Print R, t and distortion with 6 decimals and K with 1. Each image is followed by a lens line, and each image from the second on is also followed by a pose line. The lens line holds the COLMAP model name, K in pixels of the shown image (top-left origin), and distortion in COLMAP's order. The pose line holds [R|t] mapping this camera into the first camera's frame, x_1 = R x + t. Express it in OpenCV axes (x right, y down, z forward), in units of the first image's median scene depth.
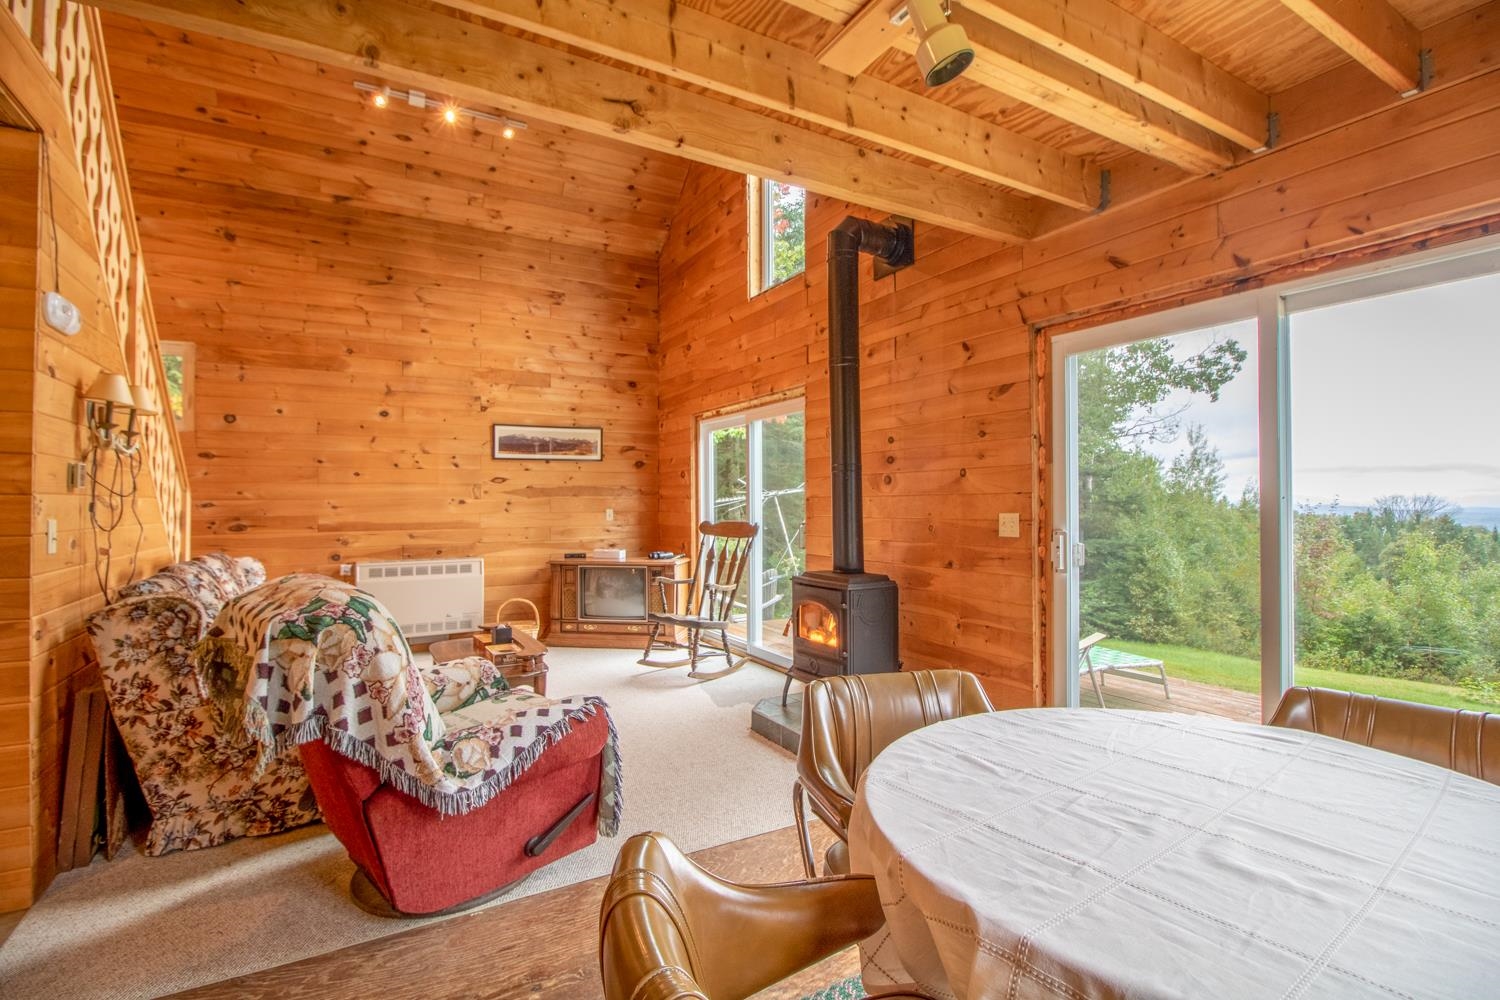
lens RADIAL K [[702.7, 0, 759.5], [0, 702.7, 495.7], [0, 0, 1]] dist [-0.000348, -0.014730]
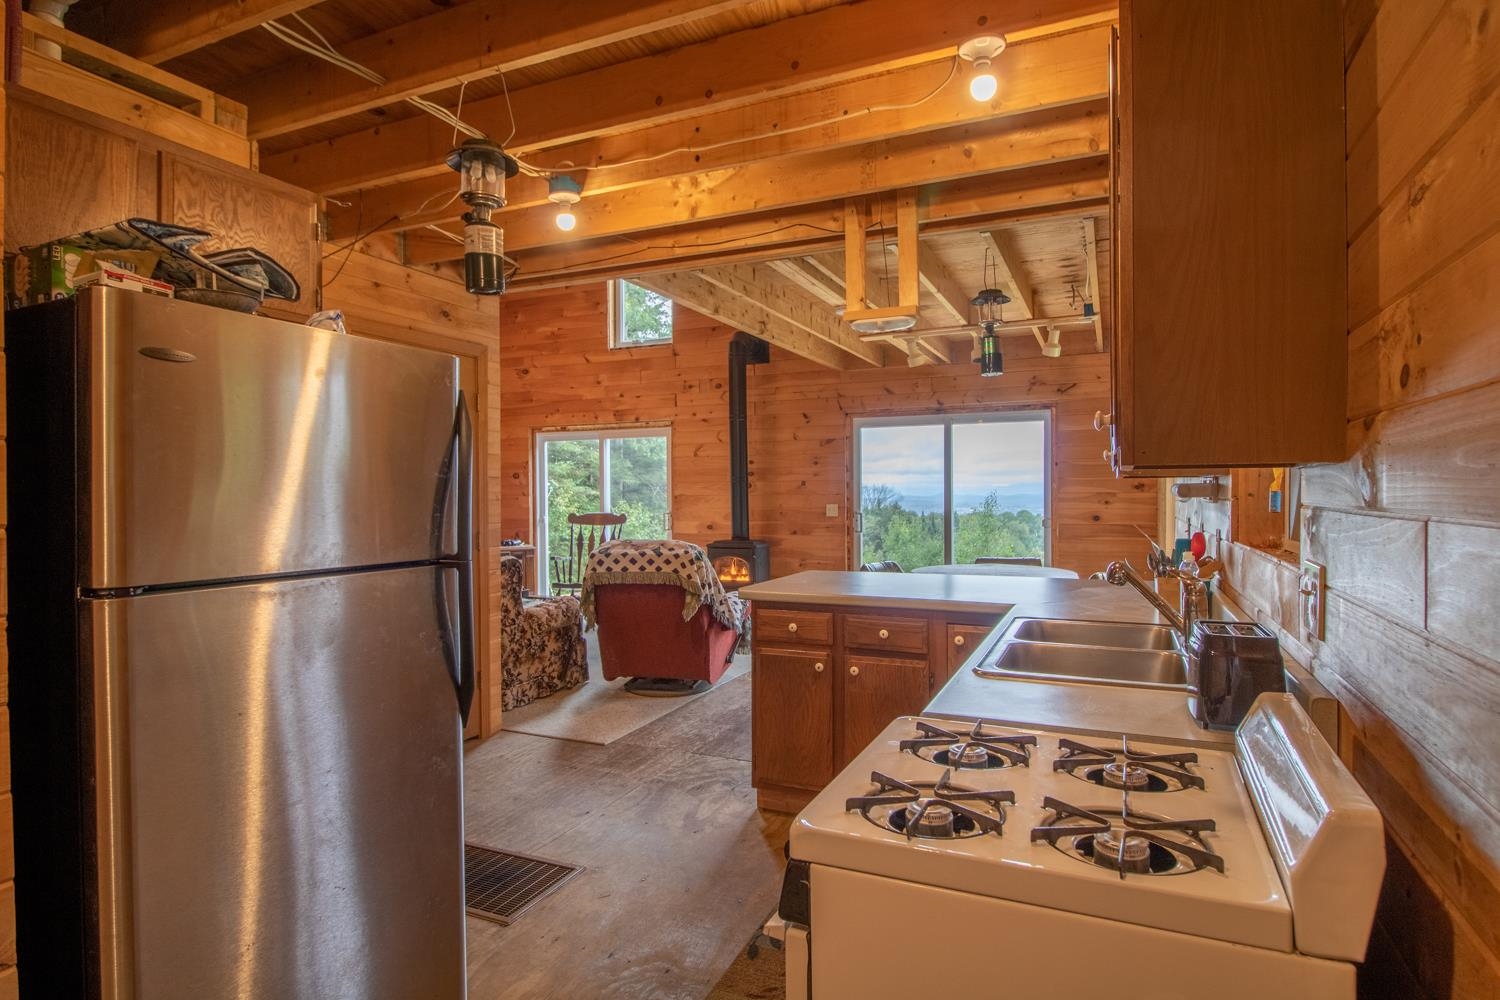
lens RADIAL K [[807.6, 0, 770.0], [0, 807.6, 492.0], [0, 0, 1]] dist [0.000268, -0.000966]
pose [[0.808256, -0.003509, 0.588821, -0.700989], [-0.001669, 0.999965, 0.008249, -0.017550], [-0.588829, -0.007650, 0.808221, -0.458080]]
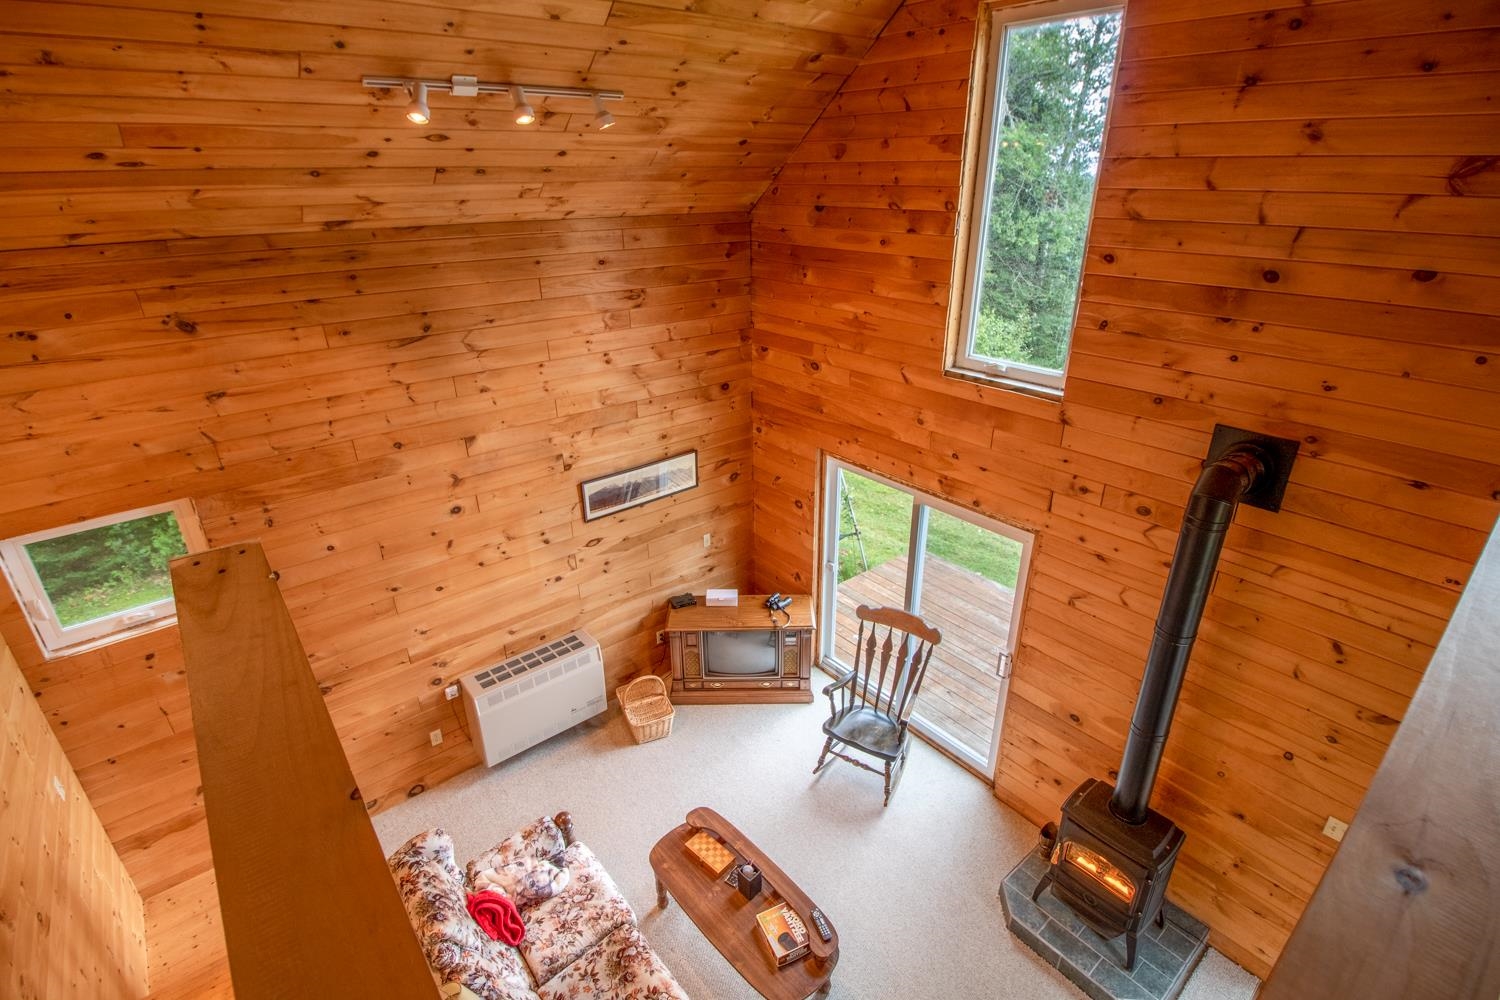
lens RADIAL K [[720.1, 0, 759.0], [0, 720.1, 499.1], [0, 0, 1]] dist [0.003618, -0.015319]
pose [[0.986266, -0.069367, 0.149890, -0.354807], [-0.000297, 0.906783, 0.421598, -0.501074], [-0.165162, -0.415852, 0.894309, 0.267996]]
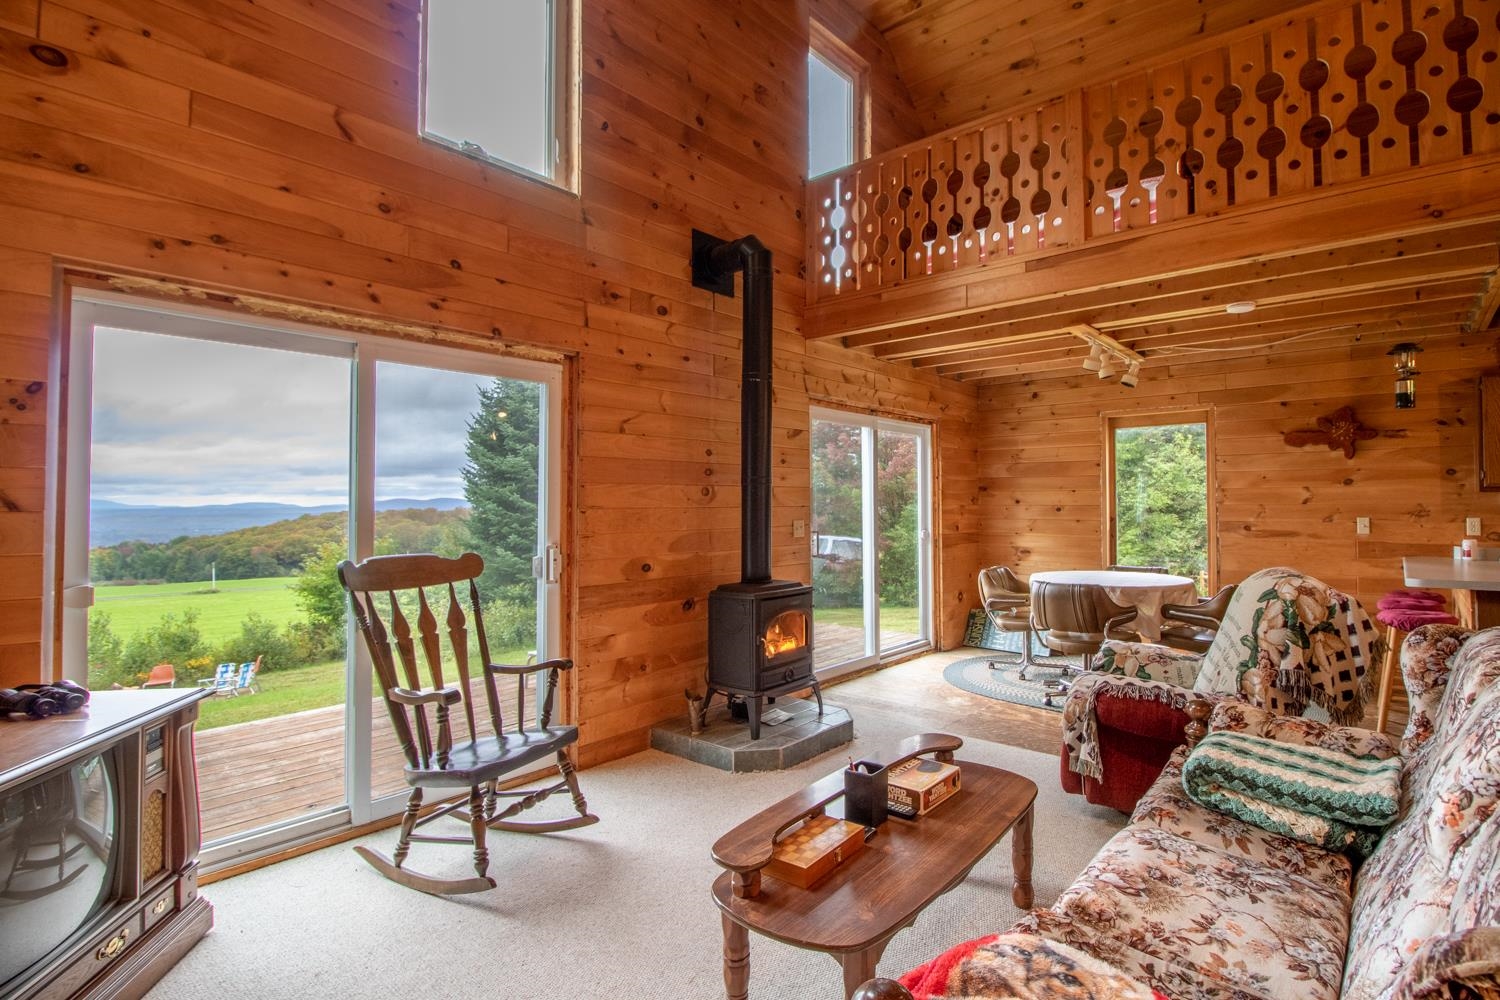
lens RADIAL K [[730.3, 0, 814.9], [0, 730.3, 484.8], [0, 0, 1]] dist [-0.002205, -0.013701]
pose [[-0.360582, 0.029159, 0.932272, -0.646170], [-0.005001, 0.999436, -0.033193, 0.001250], [-0.932714, -0.016631, -0.360233, 0.936368]]
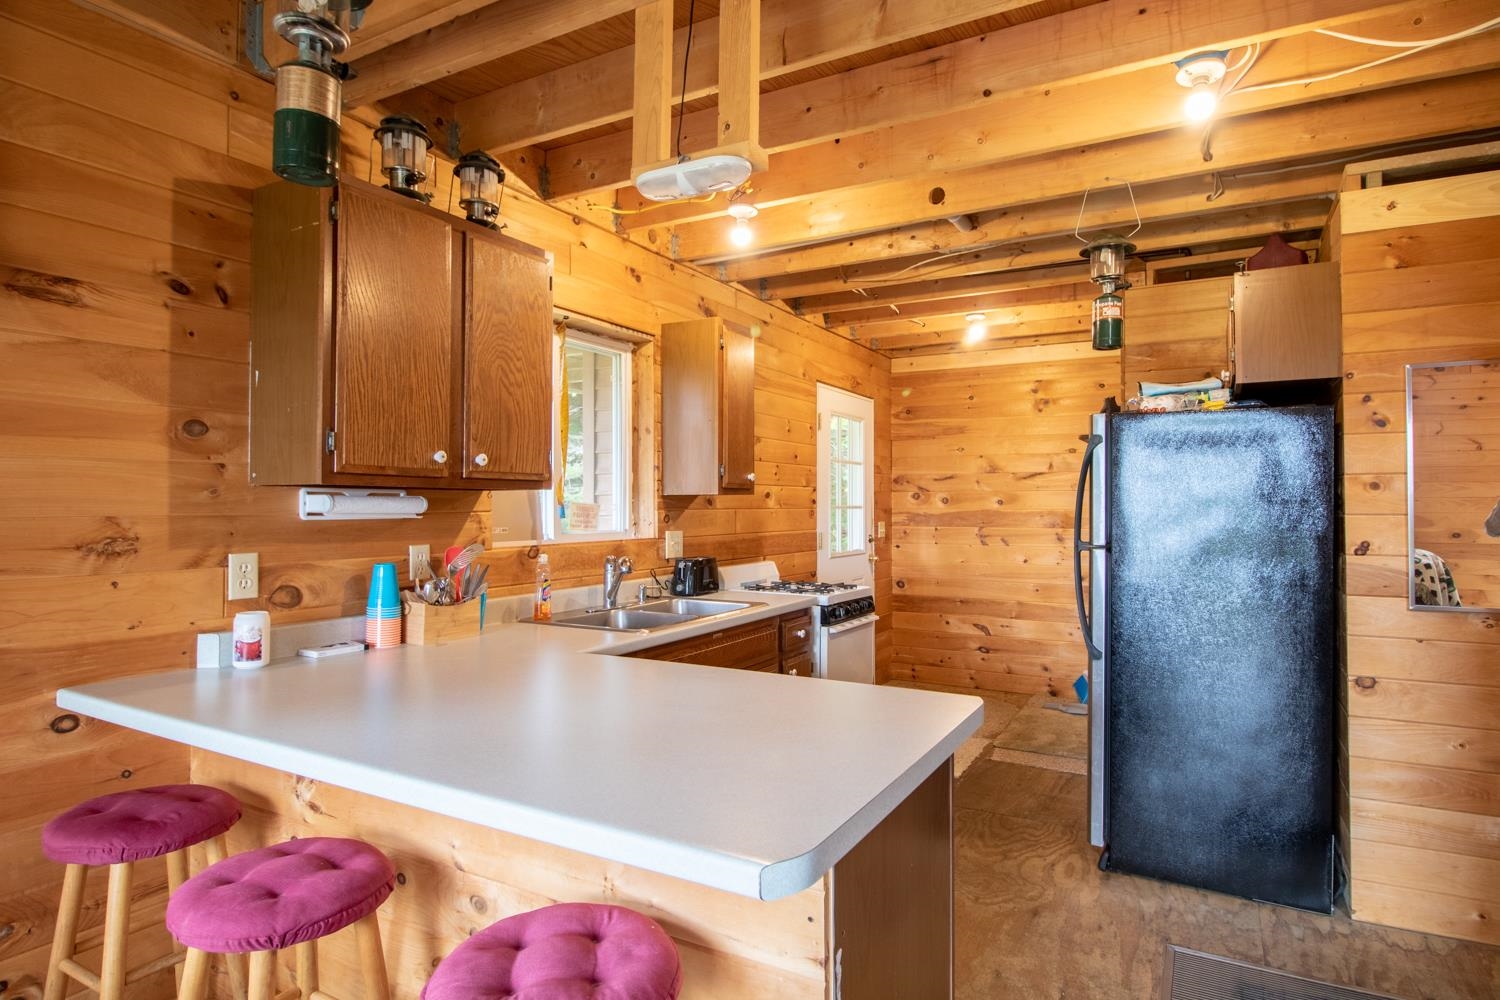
lens RADIAL K [[807.6, 0, 770.0], [0, 807.6, 492.0], [0, 0, 1]] dist [0.000268, -0.000966]
pose [[-0.859743, -0.006394, -0.510688, -0.119489], [0.006853, 0.999687, -0.024053, -0.009694], [0.510682, -0.024179, -0.859430, 0.304039]]
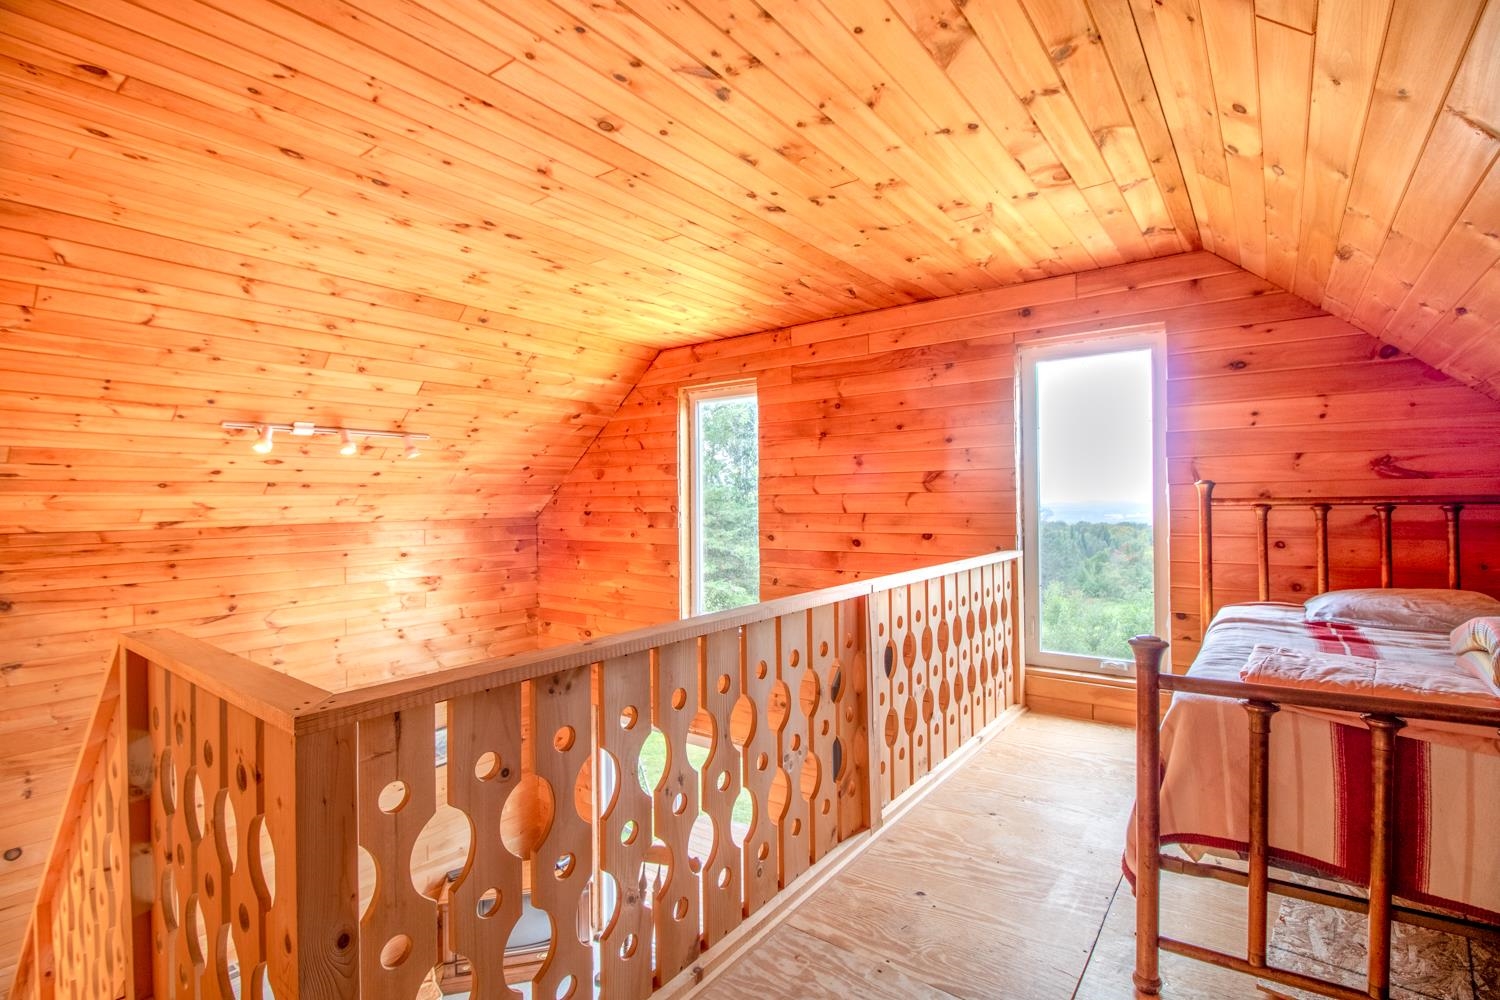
lens RADIAL K [[703.1, 0, 767.3], [0, 703.1, 490.5], [0, 0, 1]] dist [-0.000166, -0.013348]
pose [[0.915718, -0.000877, 0.401820, -0.316326], [0.001752, 0.999997, -0.001810, -0.486249], [-0.401817, 0.002362, 0.915717, 0.021568]]
